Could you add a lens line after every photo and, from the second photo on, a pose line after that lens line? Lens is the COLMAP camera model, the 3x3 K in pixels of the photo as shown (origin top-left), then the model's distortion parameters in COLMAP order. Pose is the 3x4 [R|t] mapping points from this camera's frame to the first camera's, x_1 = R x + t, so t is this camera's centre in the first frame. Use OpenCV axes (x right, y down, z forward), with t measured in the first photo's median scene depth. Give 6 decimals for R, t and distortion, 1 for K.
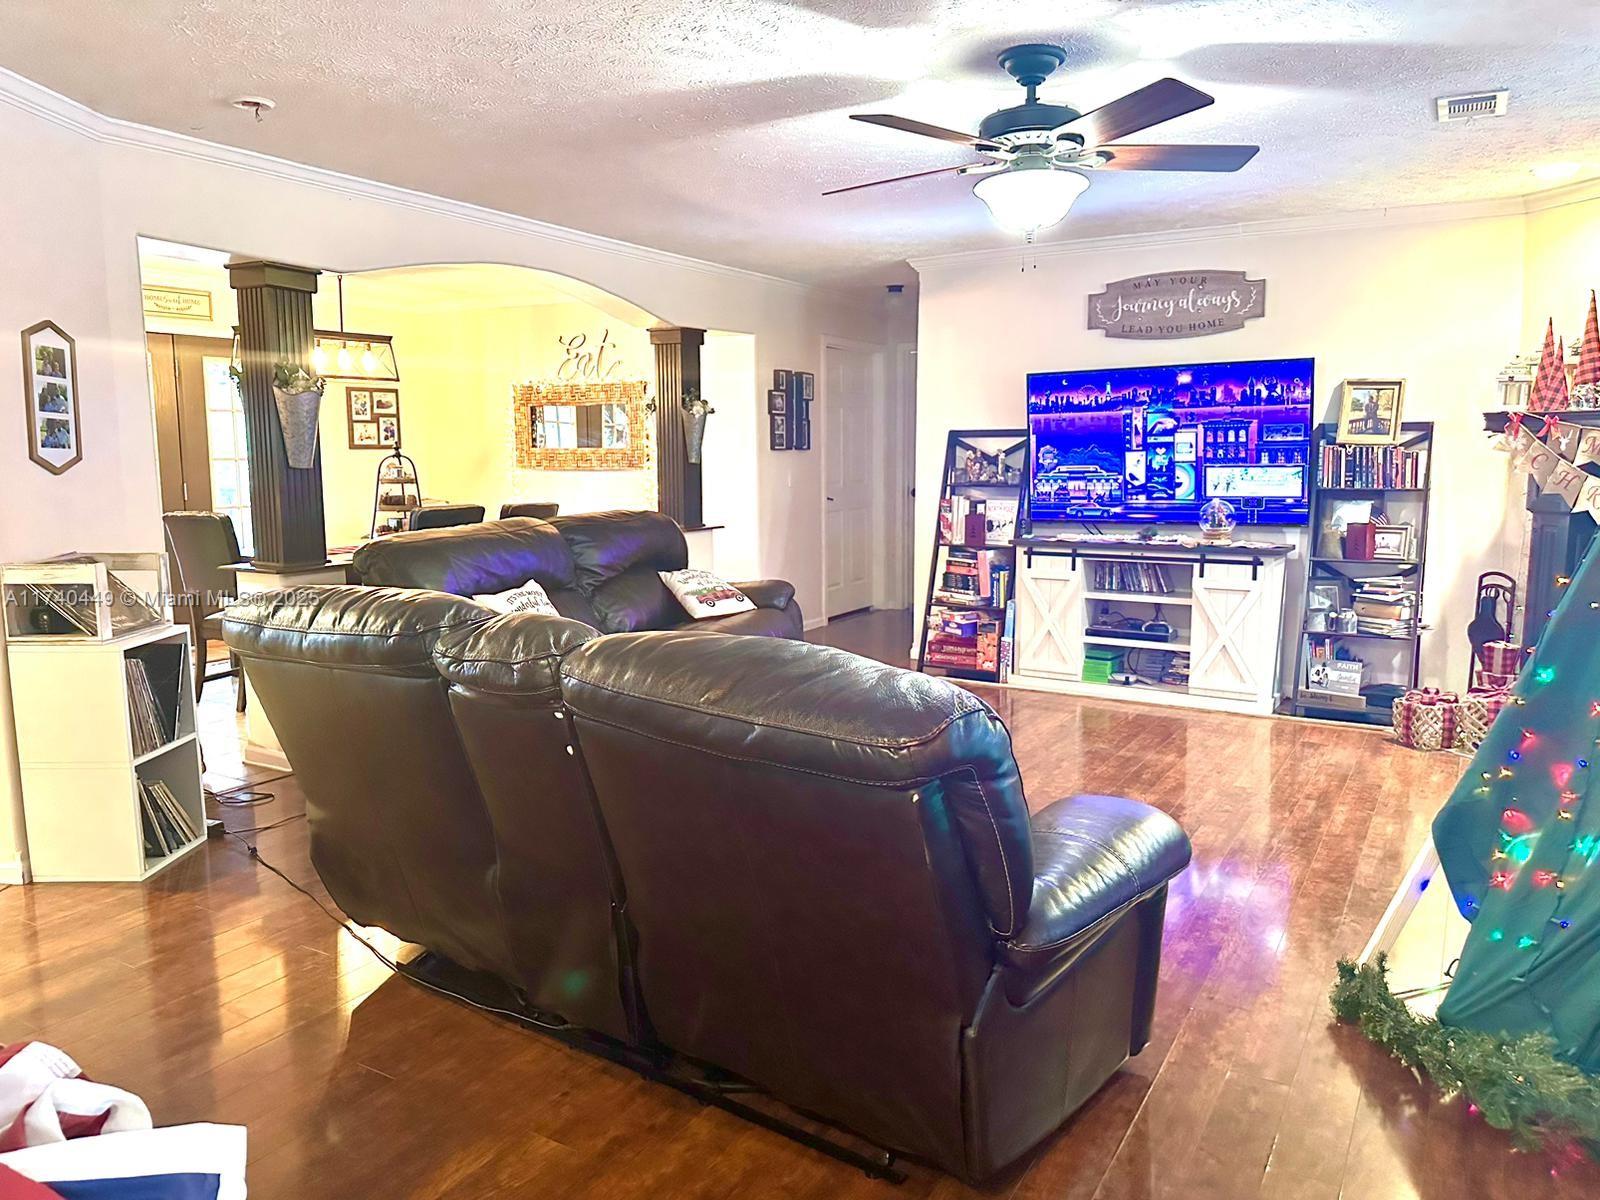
lens RADIAL K [[1126.3, 0, 800.0], [0, 1126.3, 600.0], [0, 0, 1]] dist [0.001048, -0.000783]
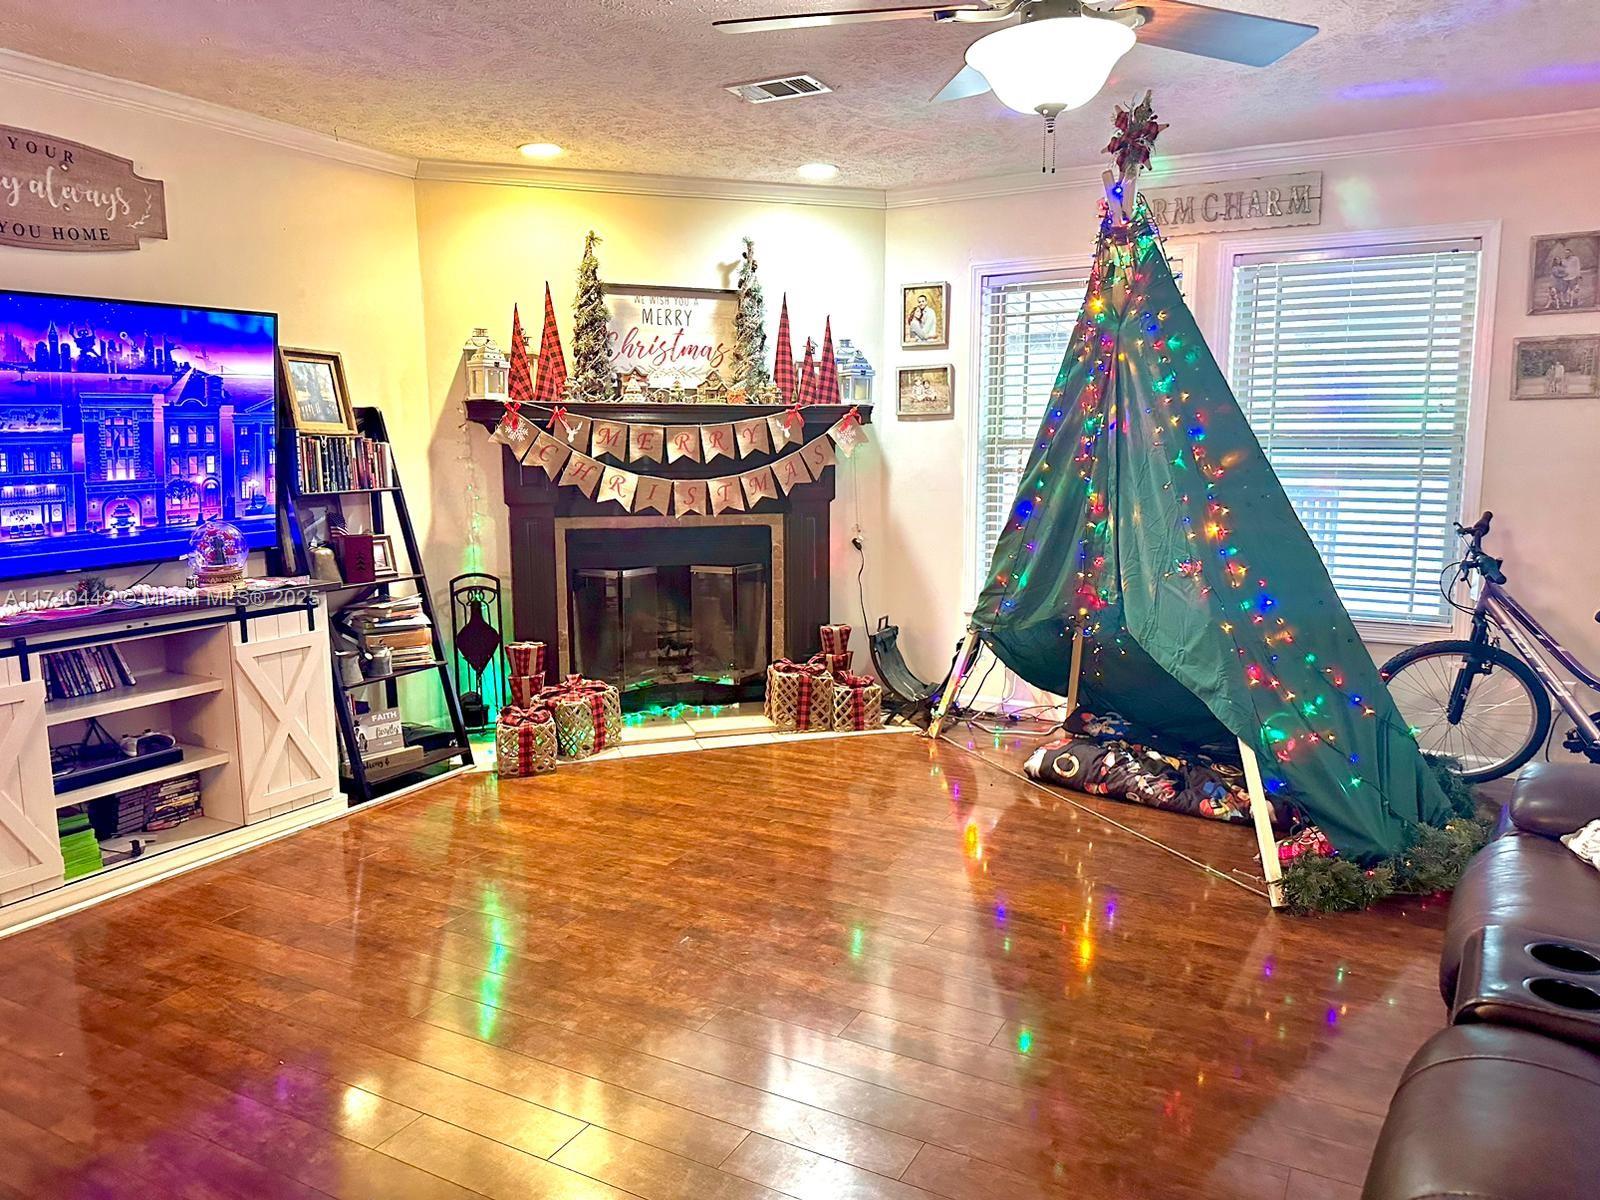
lens RADIAL K [[1227.3, 0, 801.6], [0, 1227.3, 583.9], [0, 0, 1]] dist [0.000291, -0.002811]
pose [[-0.095361, -0.122369, 0.987893, -0.351558], [0.128793, 0.982557, 0.134141, -0.102958], [-0.987076, 0.140026, -0.077937, 0.720042]]
